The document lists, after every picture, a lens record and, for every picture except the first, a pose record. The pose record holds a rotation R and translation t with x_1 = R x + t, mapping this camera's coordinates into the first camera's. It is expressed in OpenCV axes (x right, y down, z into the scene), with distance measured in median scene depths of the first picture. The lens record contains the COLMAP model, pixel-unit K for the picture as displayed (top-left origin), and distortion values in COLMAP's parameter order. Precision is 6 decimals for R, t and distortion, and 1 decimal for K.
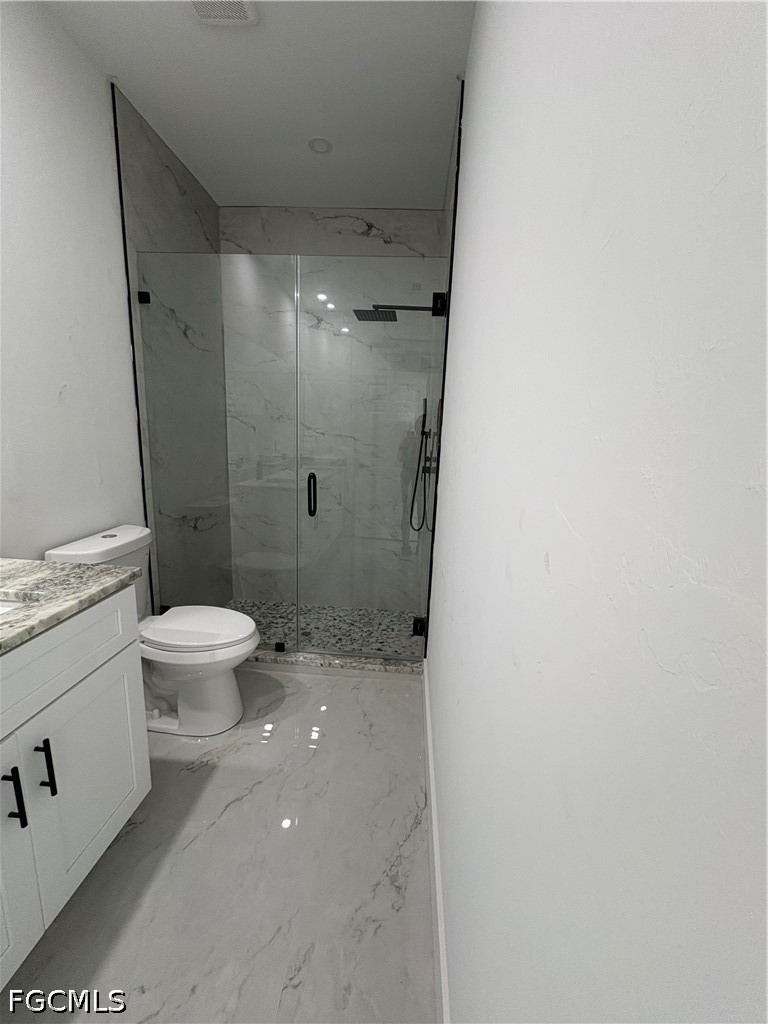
lens RADIAL K [[407.4, 0, 382.5], [0, 407.4, 511.5], [0, 0, 1]] dist [0.004449, 0.000062]
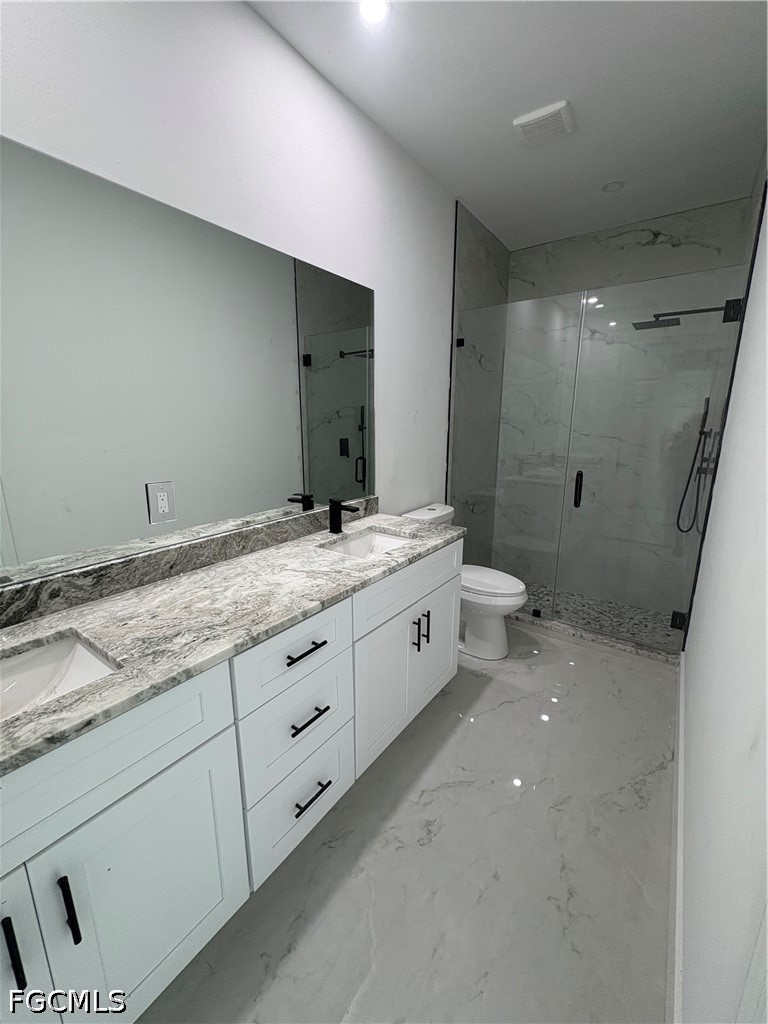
lens RADIAL K [[407.4, 0, 387.7], [0, 407.4, 510.0], [0, 0, 1]] dist [0.004449, 0.000062]
pose [[0.851305, 0.077327, -0.518941, -0.023255], [-0.074504, 0.996873, 0.026323, 0.027165], [0.519354, 0.016254, 0.854405, -0.282388]]
